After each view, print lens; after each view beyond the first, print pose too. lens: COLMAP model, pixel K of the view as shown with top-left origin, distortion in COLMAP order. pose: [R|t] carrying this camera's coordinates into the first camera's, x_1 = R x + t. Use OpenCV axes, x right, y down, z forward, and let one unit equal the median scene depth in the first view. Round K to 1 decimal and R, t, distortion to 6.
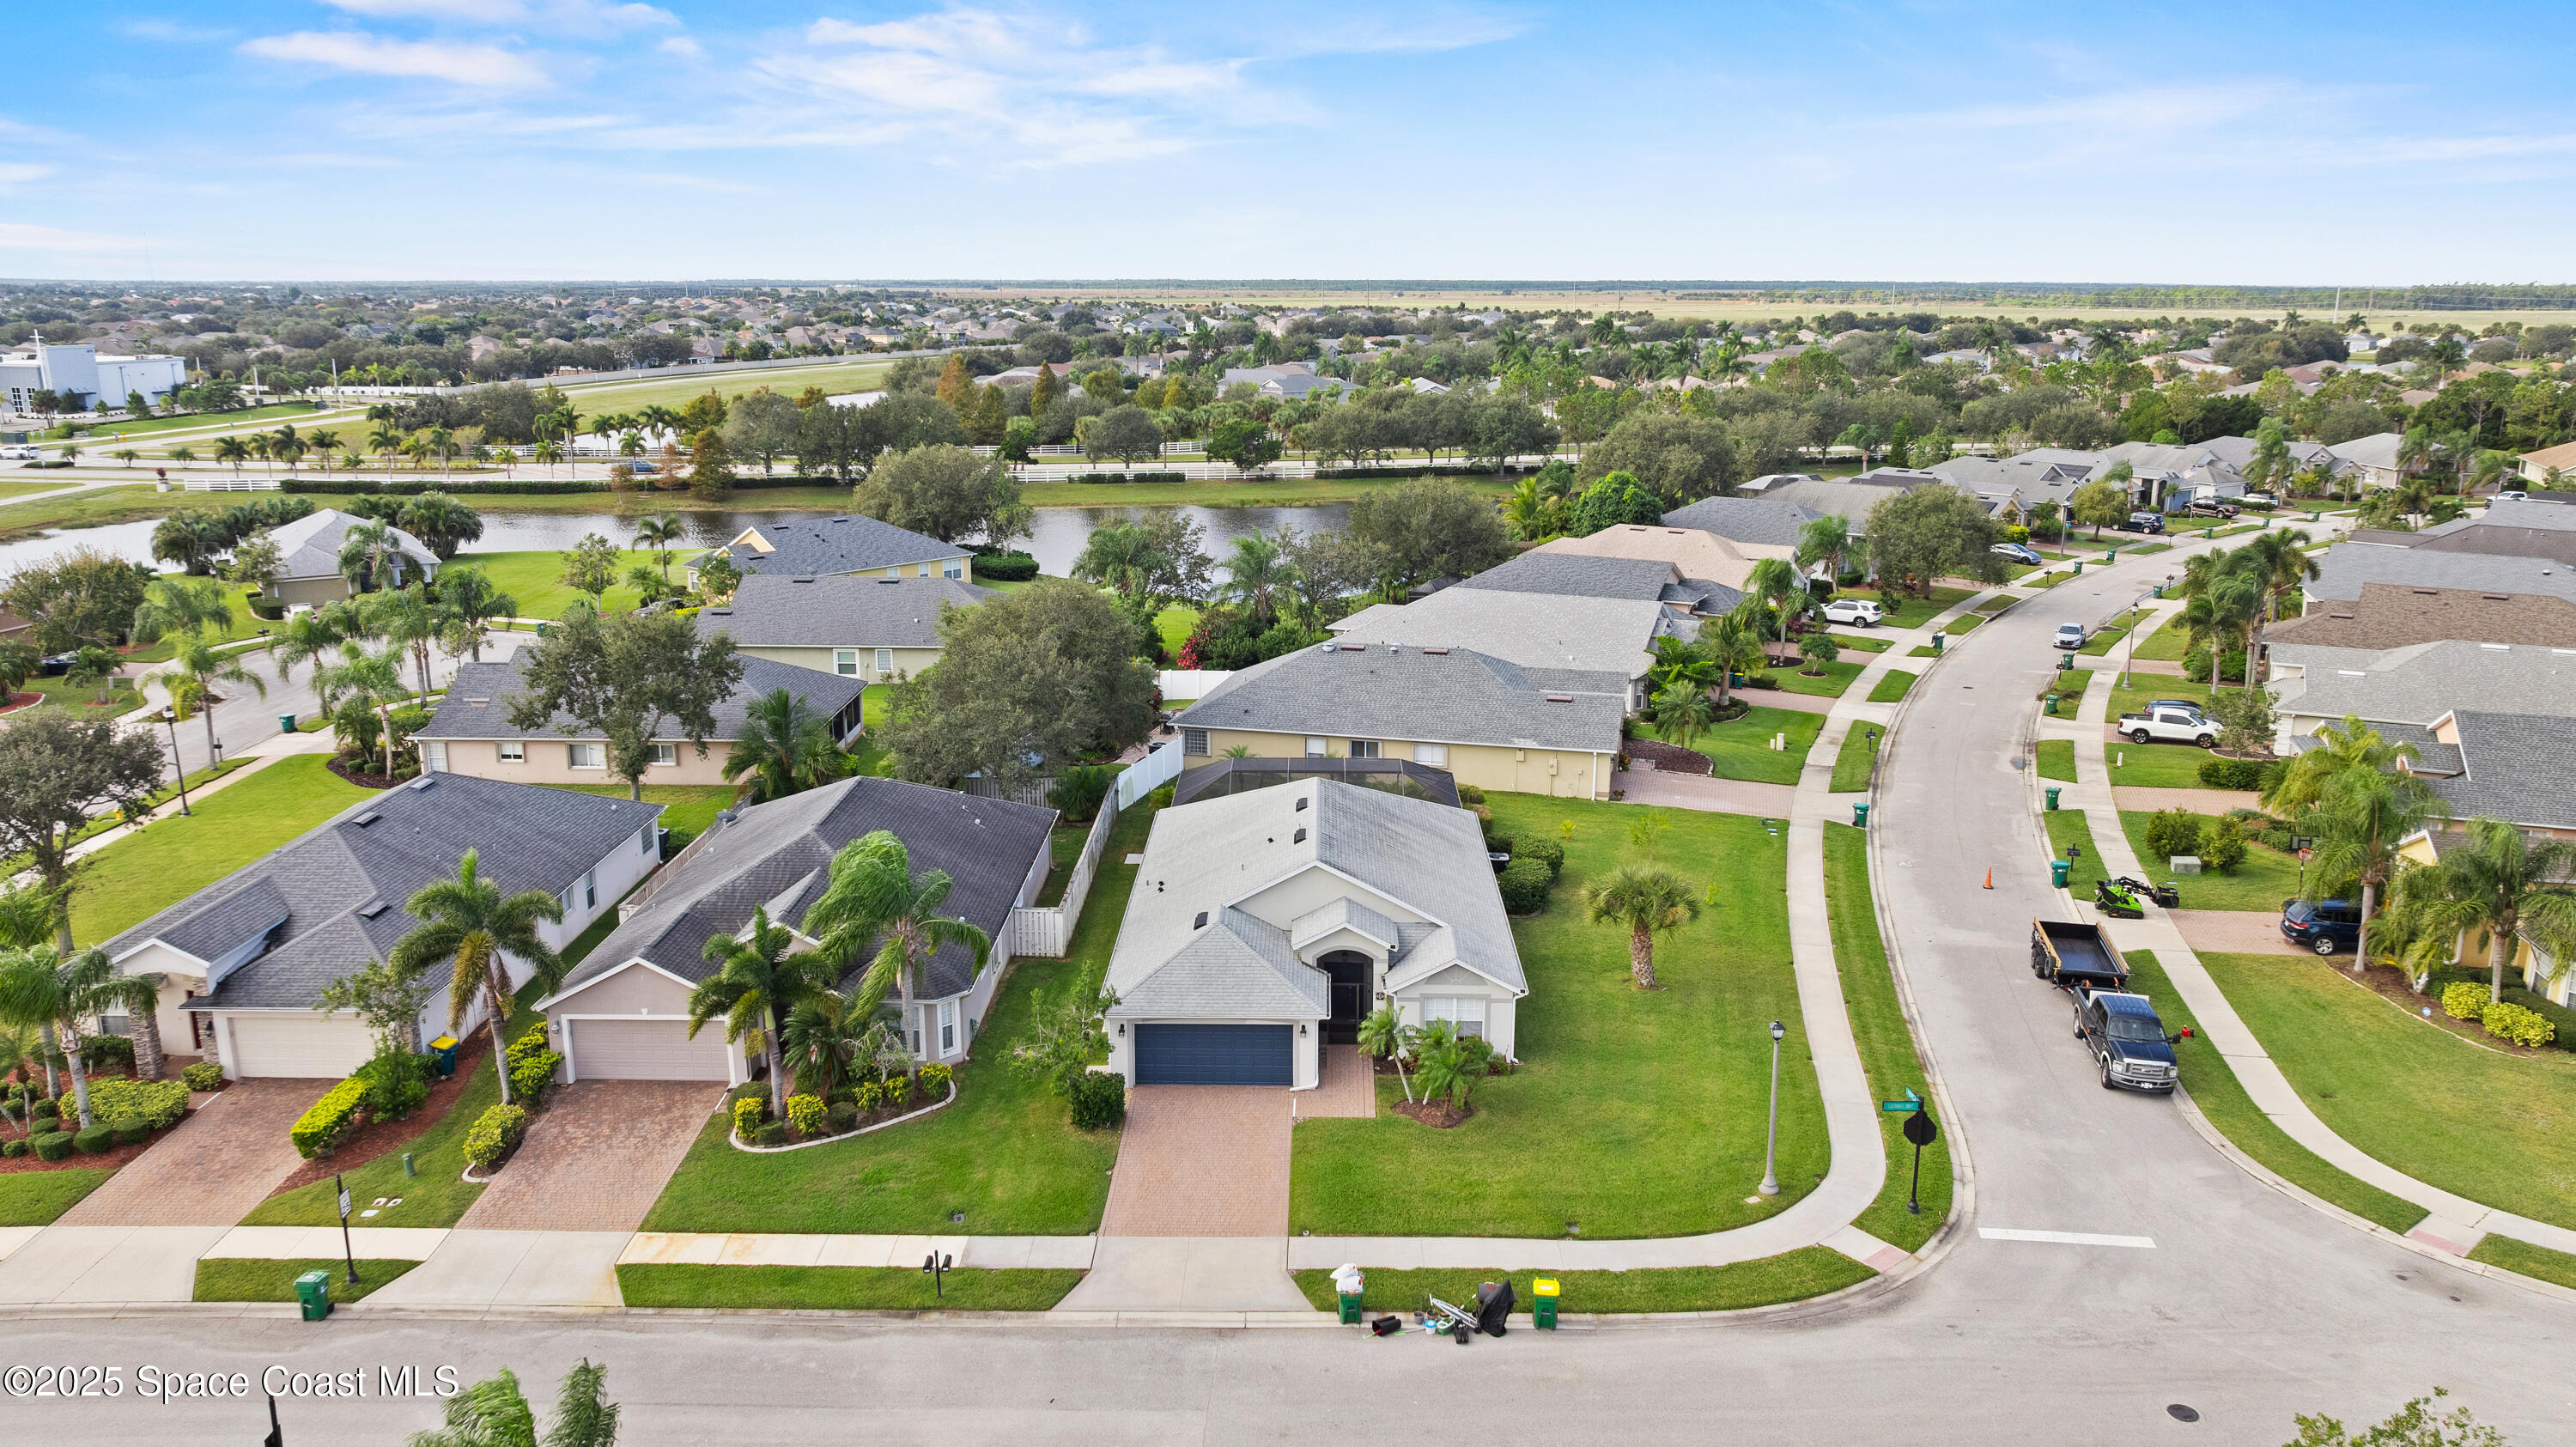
lens RADIAL K [[1835.0, 0, 1288.0], [0, 1835.0, 723.5], [0, 0, 1]] dist [-0.010857, -0.001401]
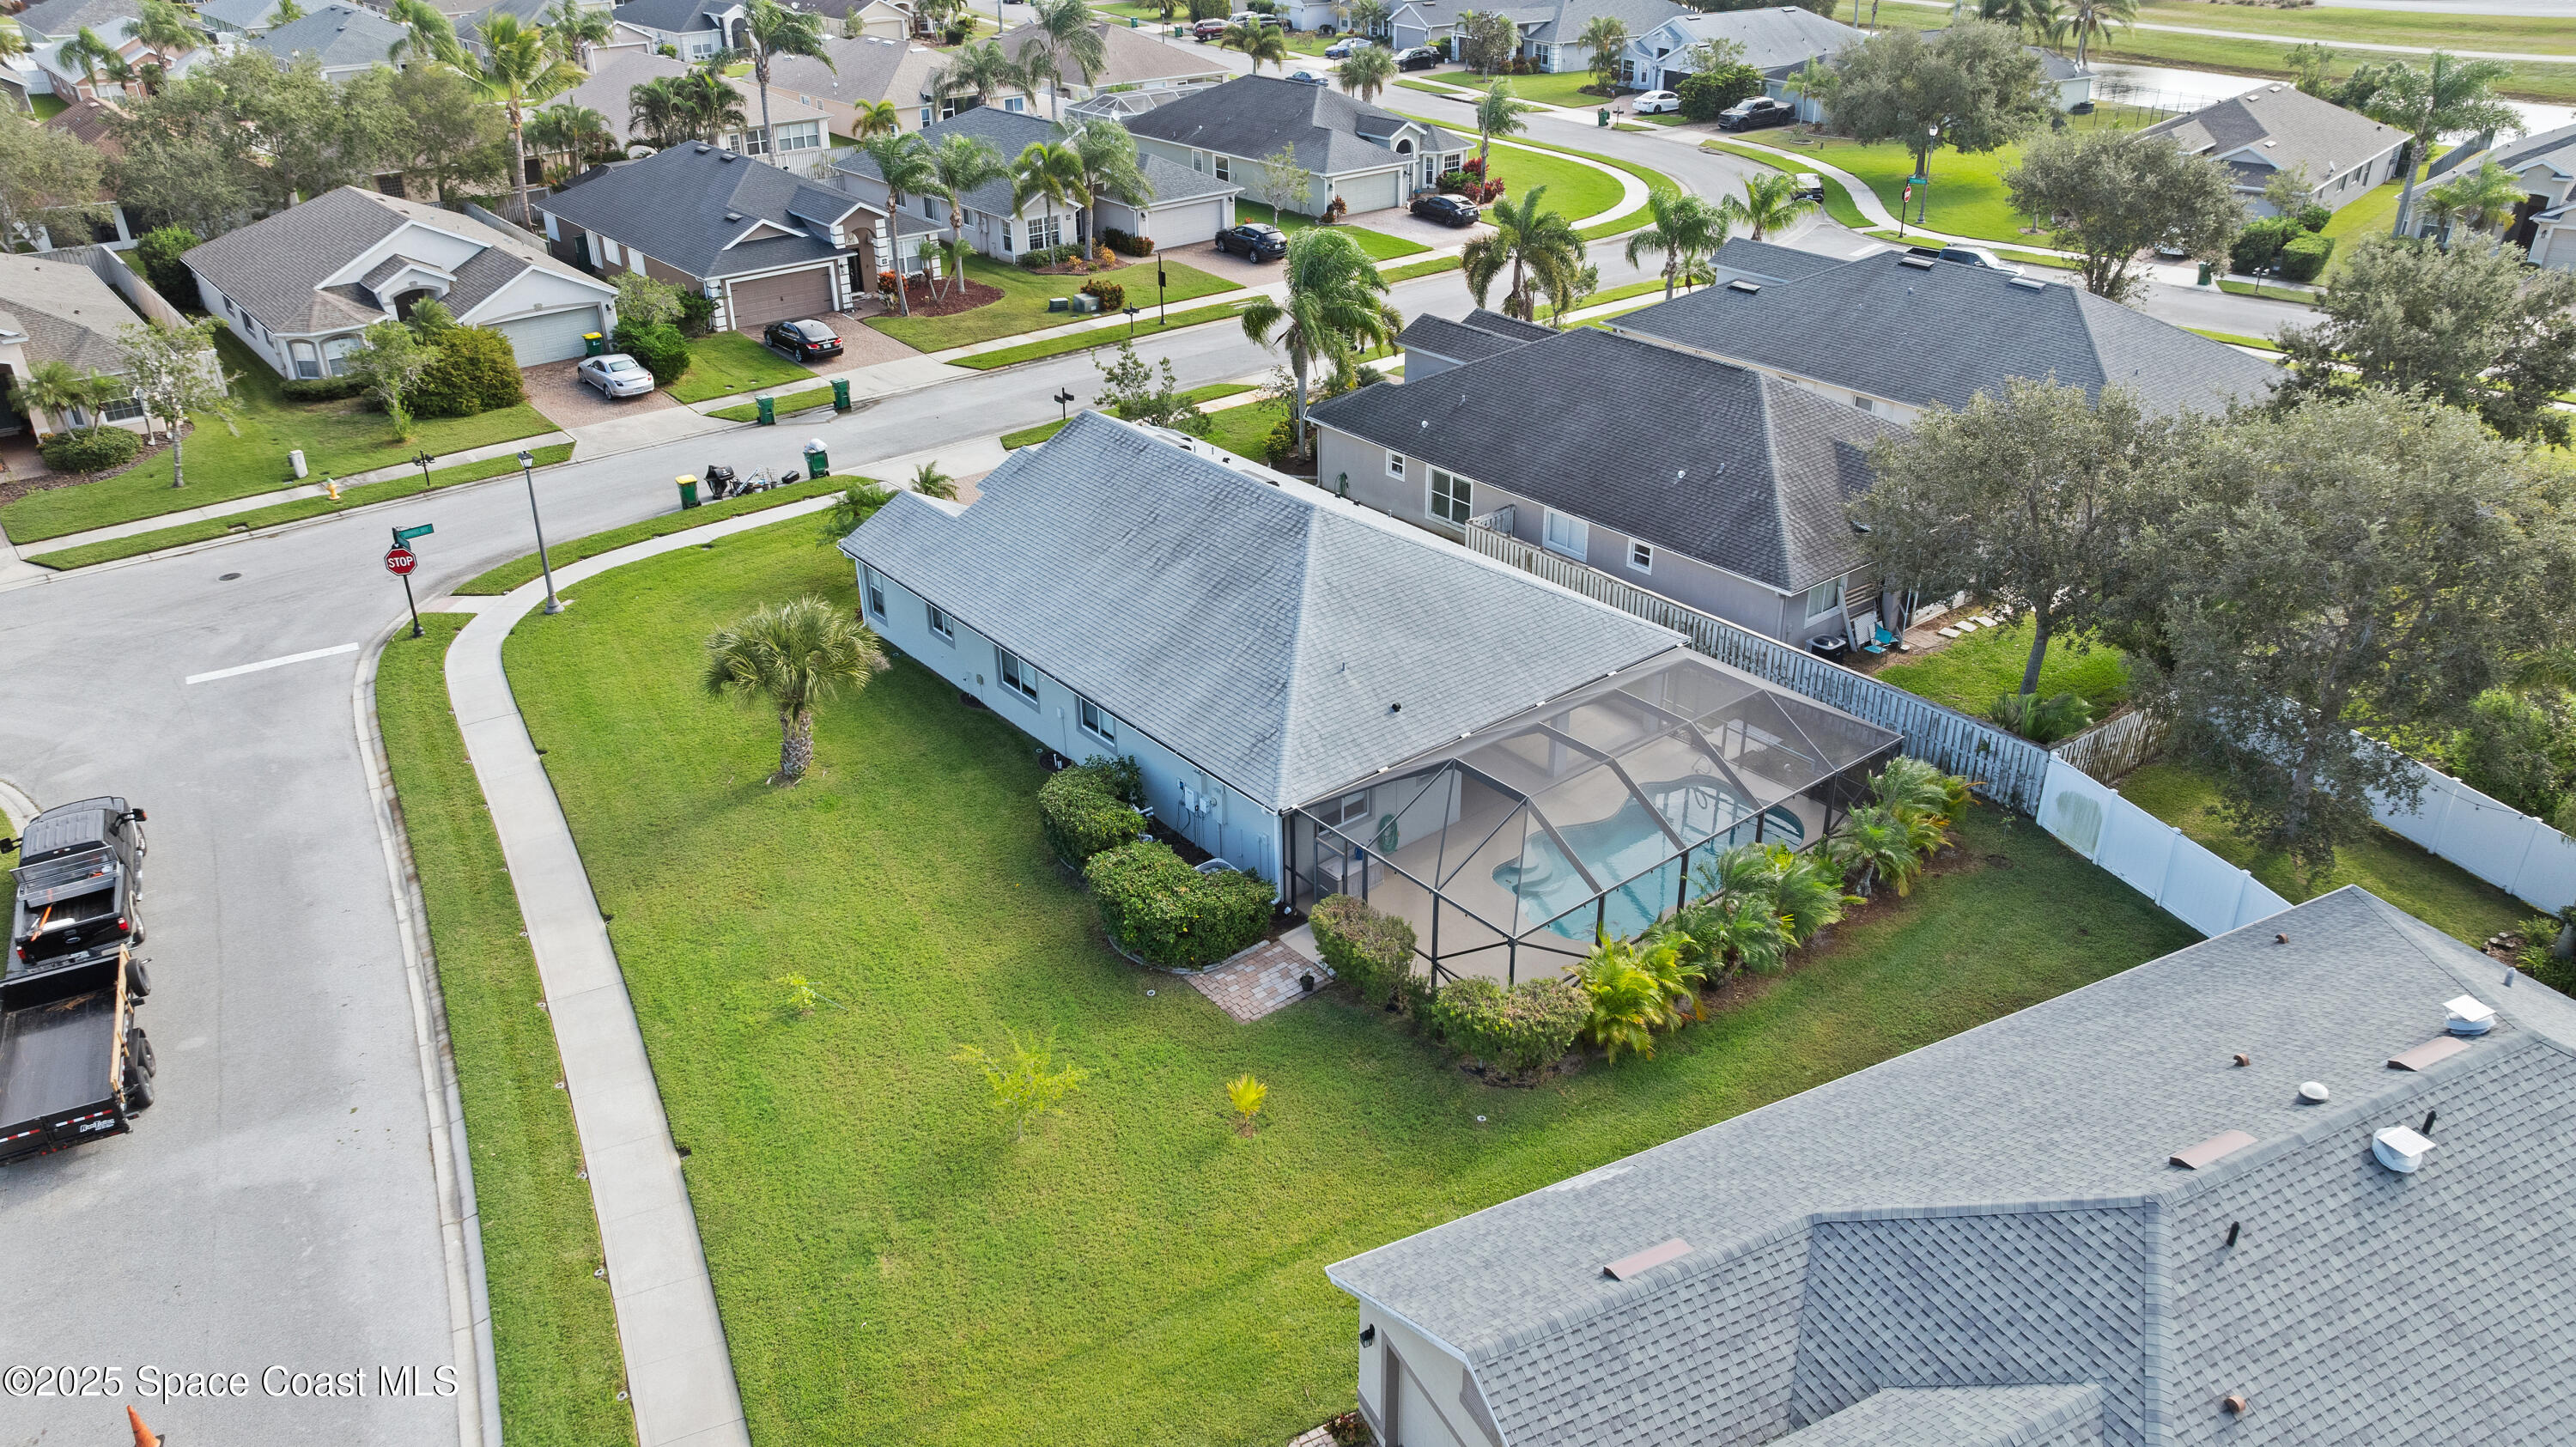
lens RADIAL K [[1835.0, 0, 1288.0], [0, 1835.0, 723.5], [0, 0, 1]] dist [-0.010857, -0.001401]
pose [[-0.764333, 0.312605, -0.563979, 0.578026], [-0.124788, 0.786386, 0.605000, -0.414764], [0.632631, 0.532800, -0.562051, 1.972800]]
